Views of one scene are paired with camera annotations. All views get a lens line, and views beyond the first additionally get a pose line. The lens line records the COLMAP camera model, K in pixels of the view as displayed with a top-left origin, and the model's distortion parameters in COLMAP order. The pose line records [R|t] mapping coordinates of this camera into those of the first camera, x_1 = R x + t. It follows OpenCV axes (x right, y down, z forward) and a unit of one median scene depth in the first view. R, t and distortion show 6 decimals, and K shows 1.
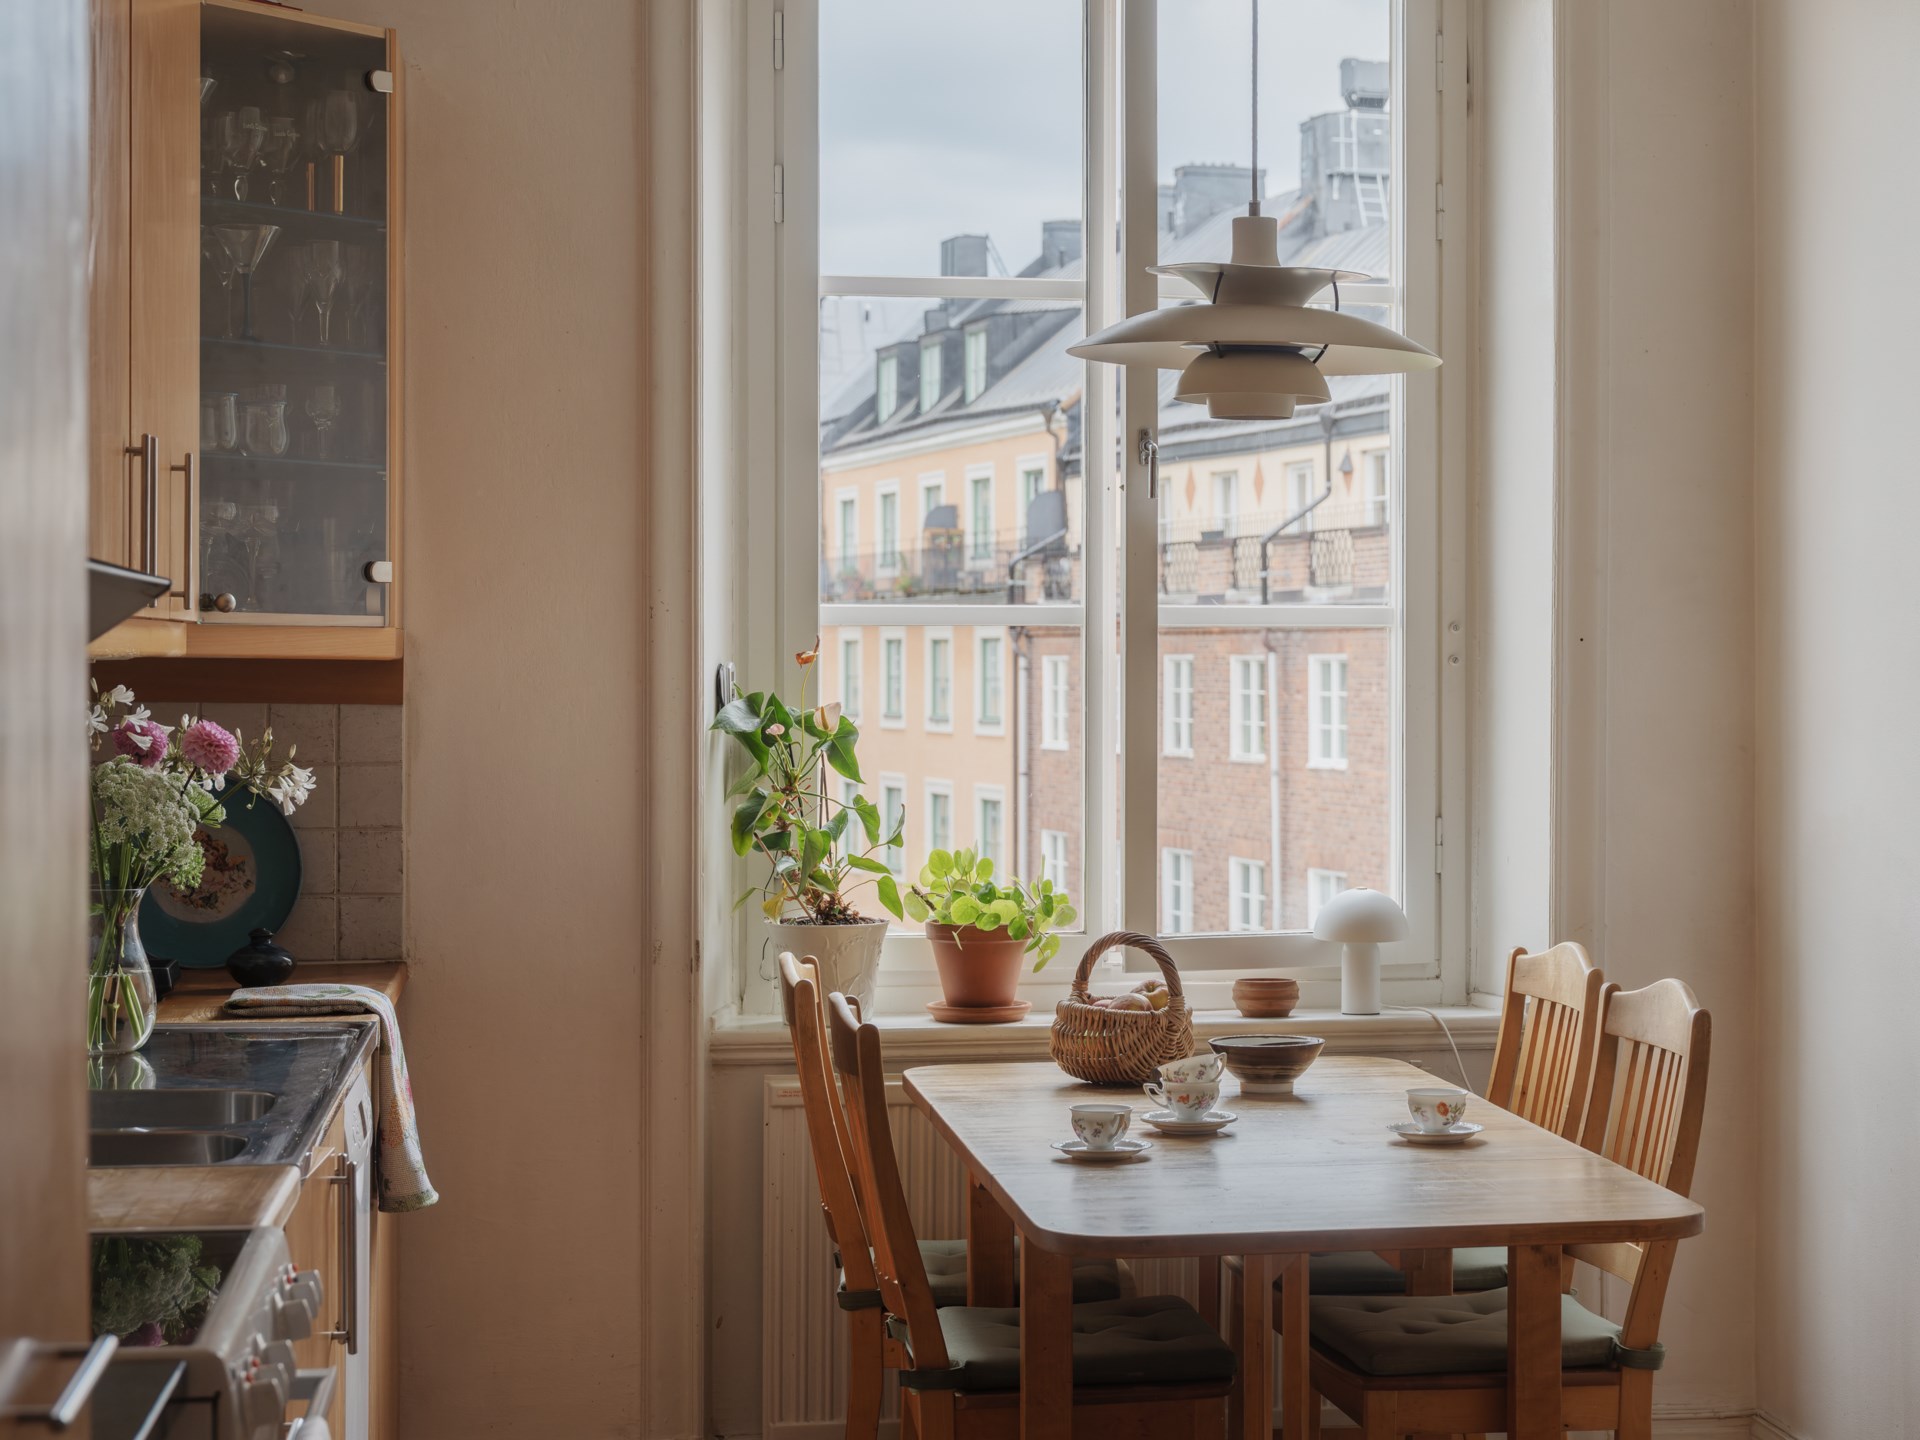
lens RADIAL K [[3684.2, 0, 1326.7], [0, 3684.2, 712.4], [0, 0, 1]] dist [-0.003137, -0.115722]
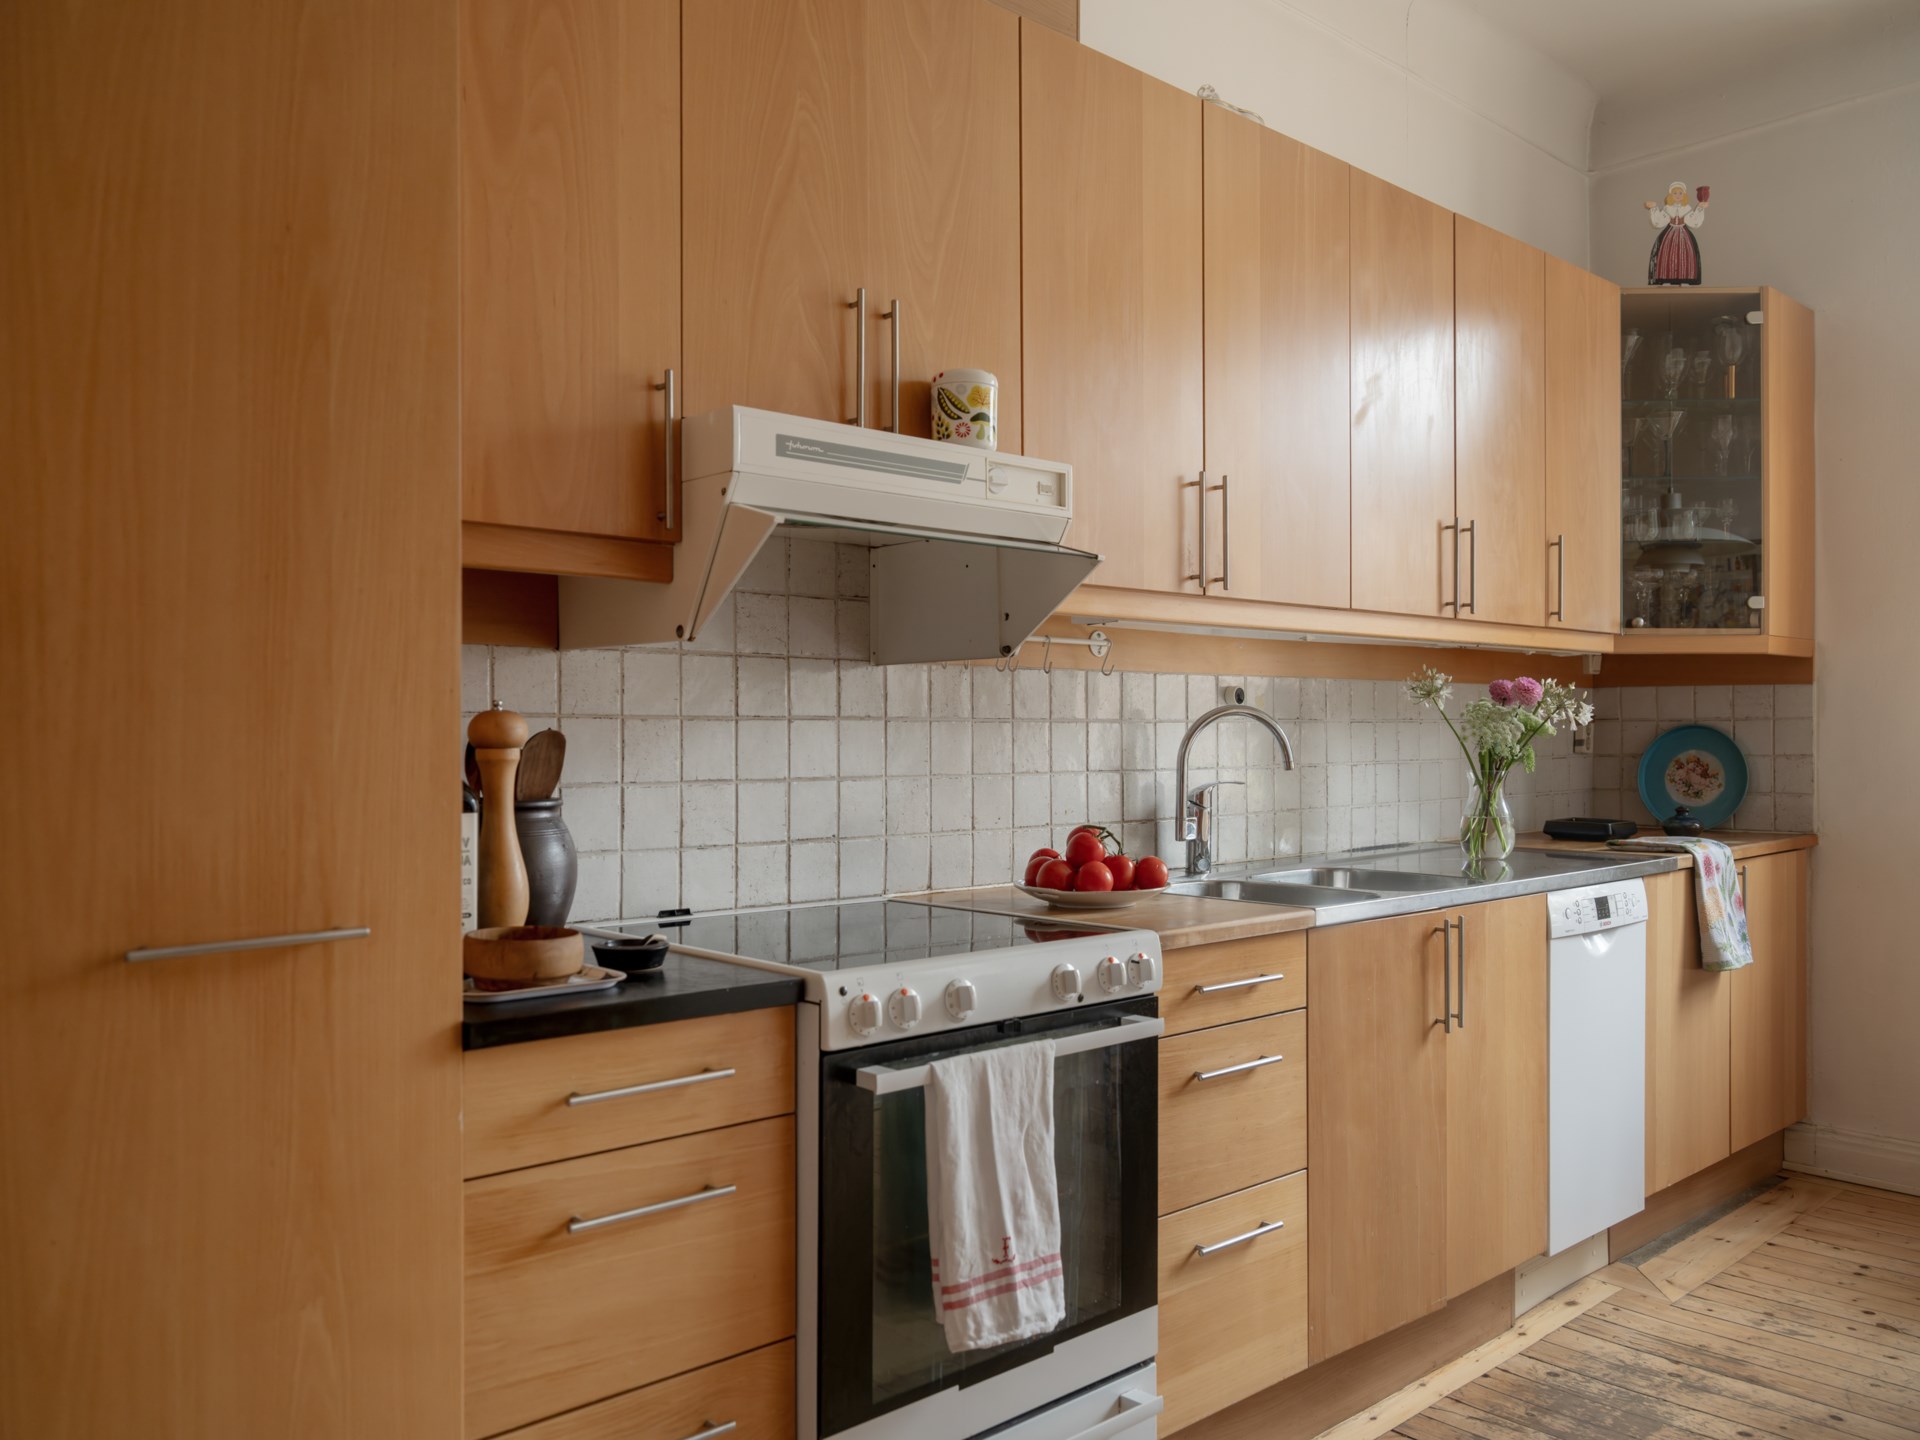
lens RADIAL K [[1491.8, 0, 956.8], [0, 1491.8, 740.3], [0, 0, 1]] dist [-0.002802, -0.000947]
pose [[0.510673, -0.002884, -0.859770, 0.144486], [-0.004183, 0.999974, -0.005839, 0.030659], [0.859765, 0.006578, 0.510648, 0.310959]]
